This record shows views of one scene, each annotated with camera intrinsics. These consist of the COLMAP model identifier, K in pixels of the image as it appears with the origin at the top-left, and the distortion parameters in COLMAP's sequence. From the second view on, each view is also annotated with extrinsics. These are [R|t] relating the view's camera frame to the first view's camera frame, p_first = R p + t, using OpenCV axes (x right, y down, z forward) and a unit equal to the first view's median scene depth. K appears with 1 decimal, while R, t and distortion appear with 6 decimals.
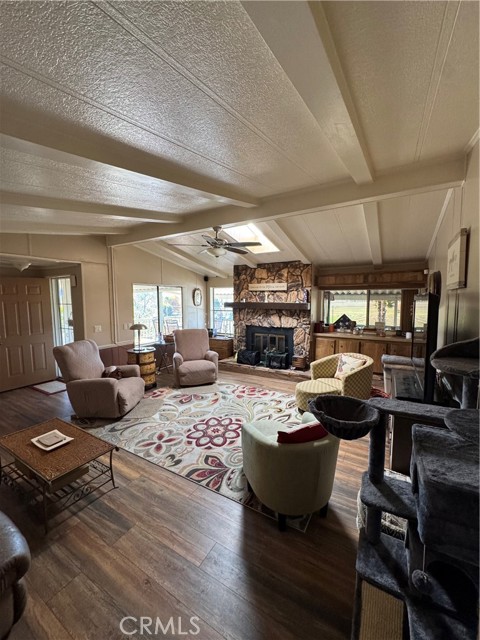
lens RADIAL K [[255.3, 0, 240.2], [0, 255.3, 322.6], [0, 0, 1]] dist [-0.002852, -0.000195]
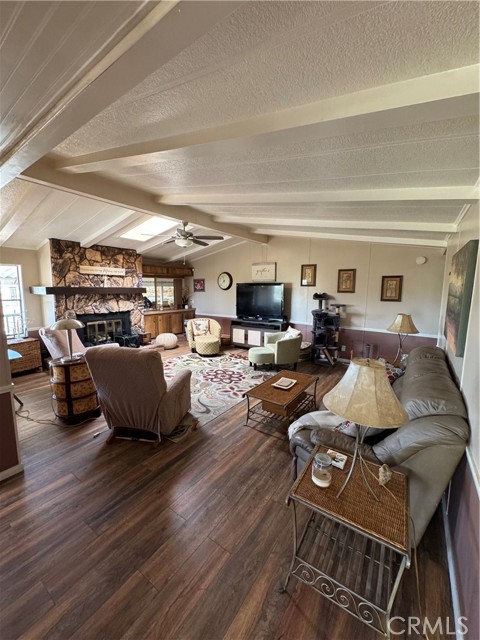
lens RADIAL K [[255.3, 0, 239.2], [0, 255.3, 318.4], [0, 0, 1]] dist [-0.002852, -0.000195]
pose [[0.071837, -0.113658, 0.990919, -0.846787], [0.084119, 0.990637, 0.107527, -0.024105], [-0.993863, 0.075631, 0.080725, 0.445979]]
